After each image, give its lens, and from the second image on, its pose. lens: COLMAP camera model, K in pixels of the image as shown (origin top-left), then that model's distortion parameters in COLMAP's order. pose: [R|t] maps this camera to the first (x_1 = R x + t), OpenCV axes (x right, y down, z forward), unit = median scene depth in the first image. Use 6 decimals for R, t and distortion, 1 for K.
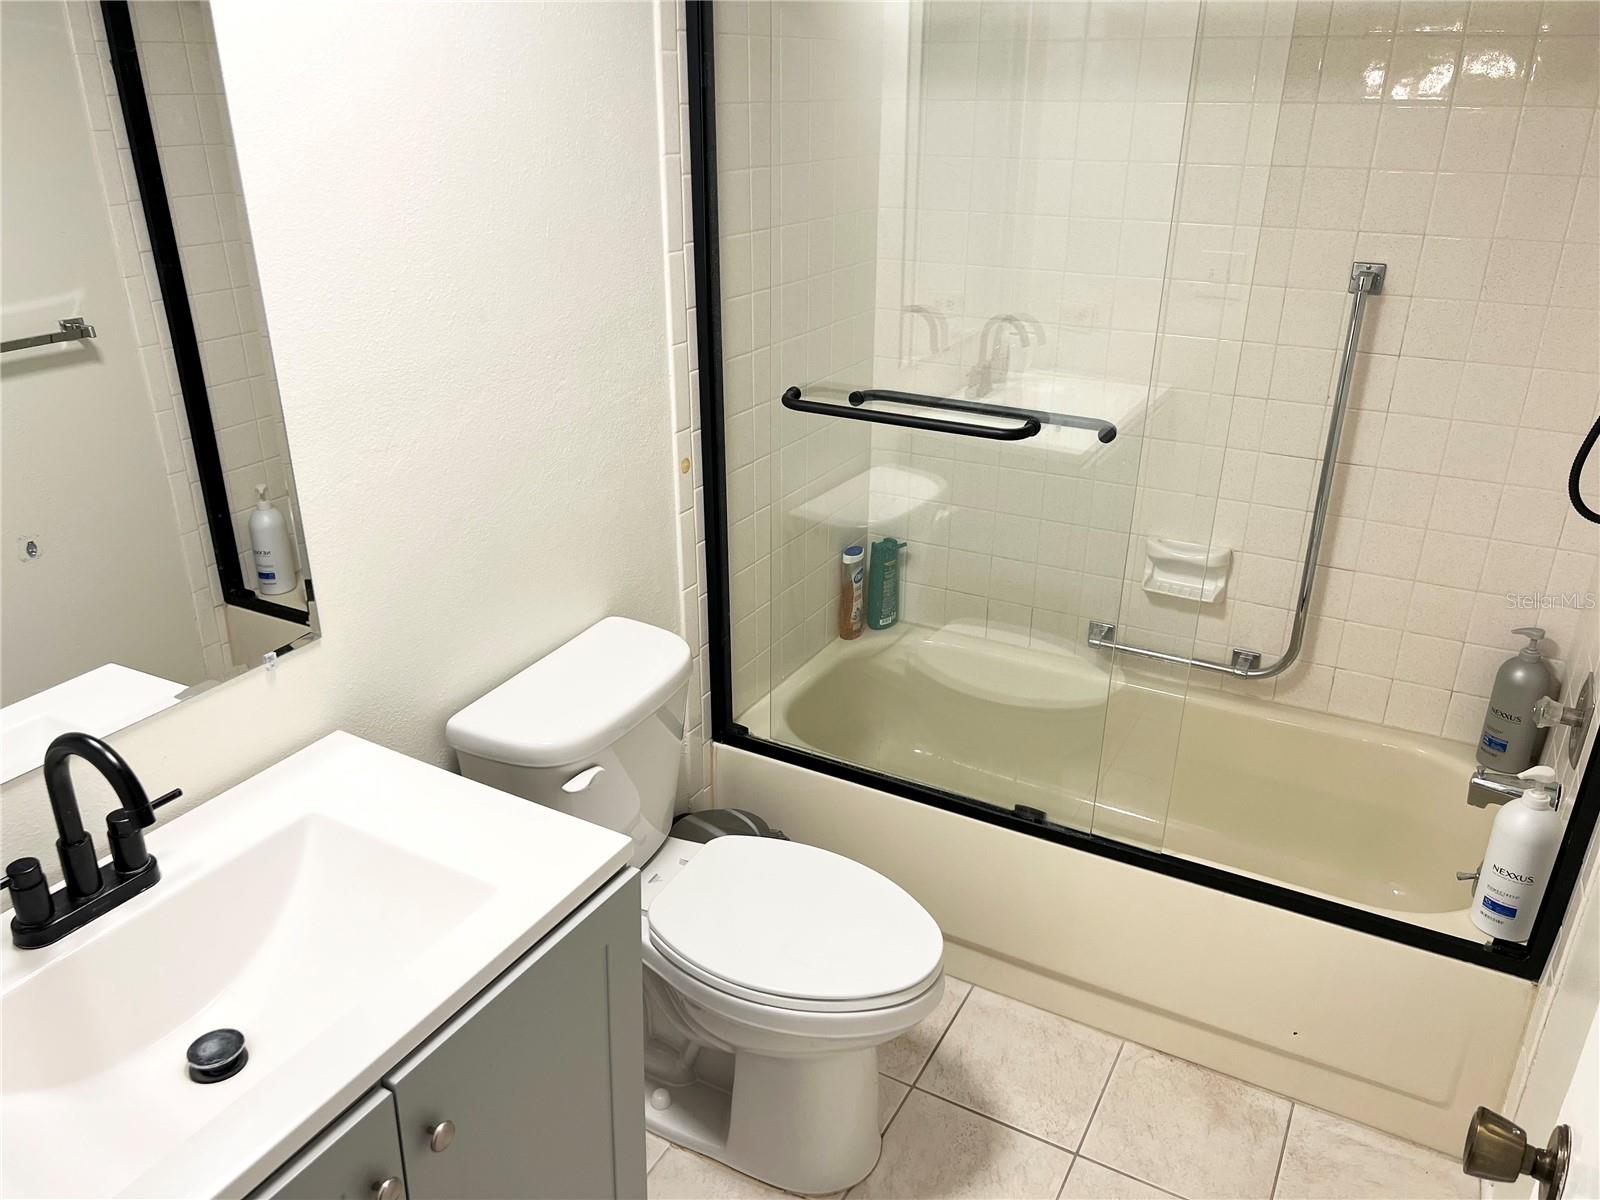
lens RADIAL K [[1199.5, 0, 799.1], [0, 1199.5, 602.7], [0, 0, 1]] dist [0.053882, -0.060090]
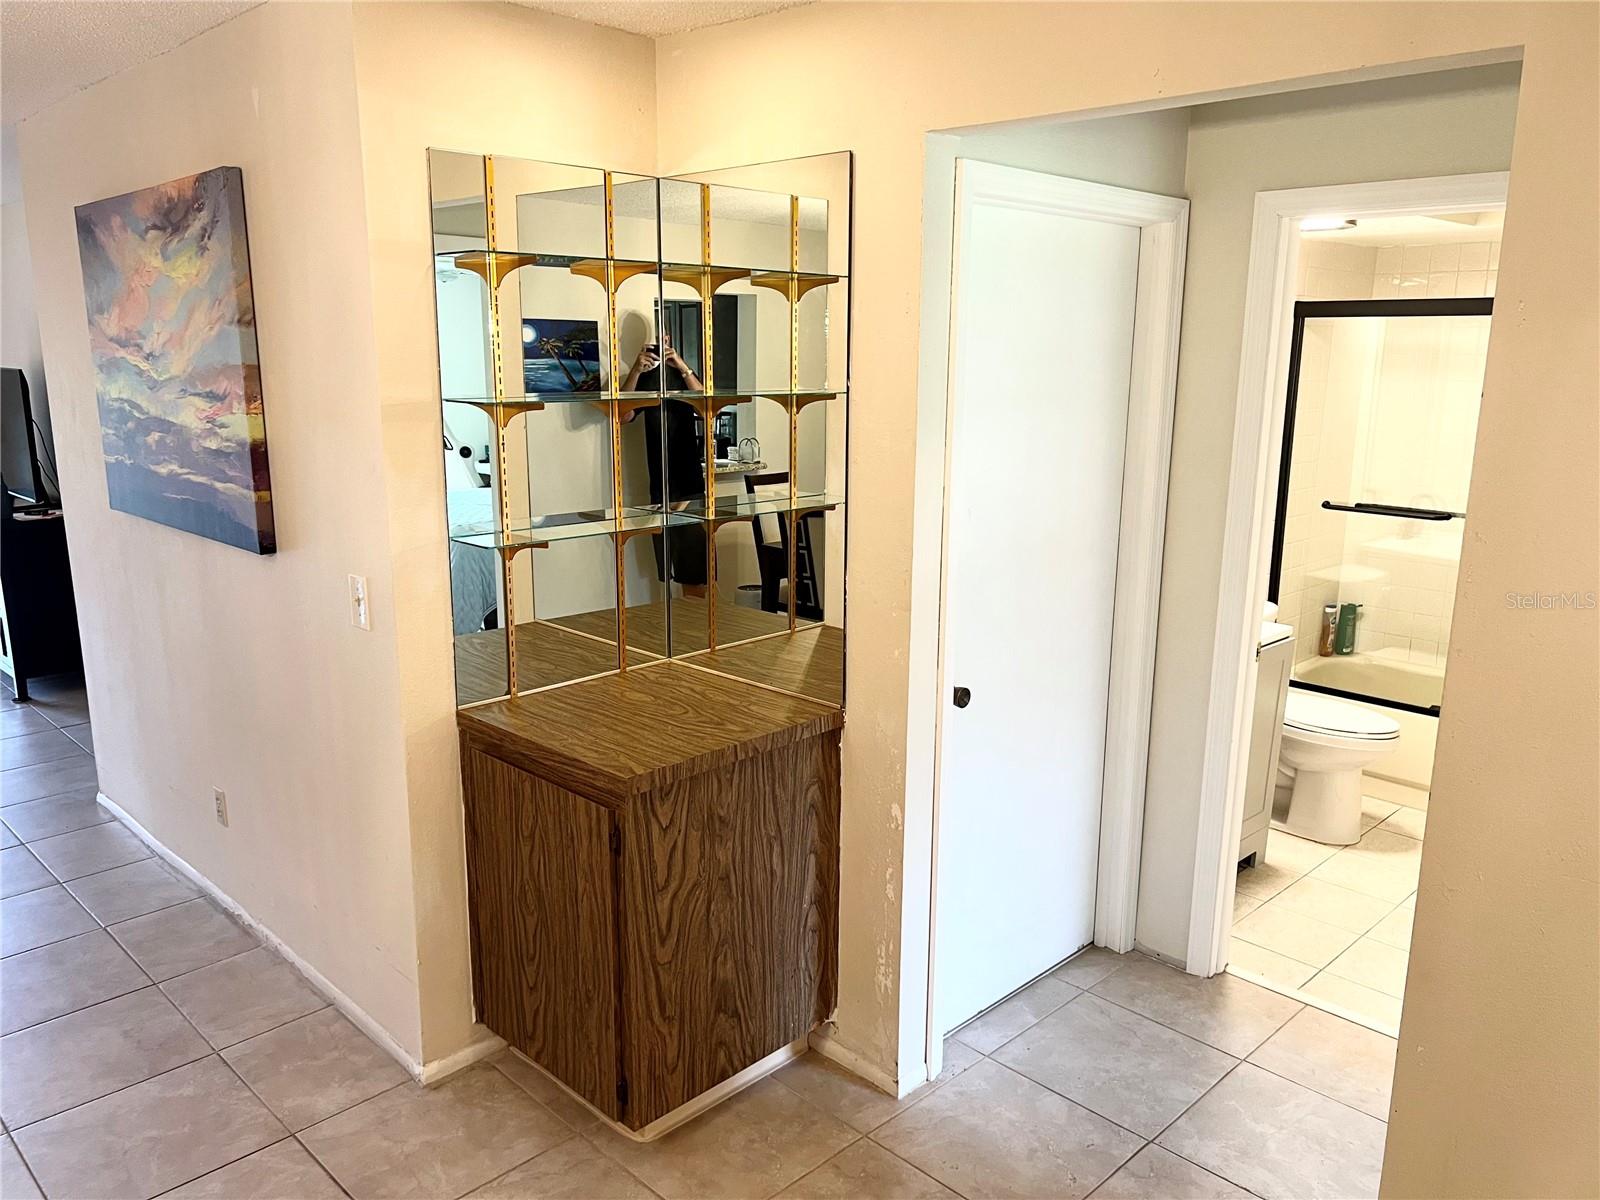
lens RADIAL K [[1199.5, 0, 801.9], [0, 1199.5, 598.5], [0, 0, 1]] dist [0.053882, -0.060090]
pose [[0.959563, 0.051568, -0.276729, -0.219610], [-0.106018, 0.976893, -0.185579, 0.371944], [0.260765, 0.207413, 0.942858, -0.964904]]
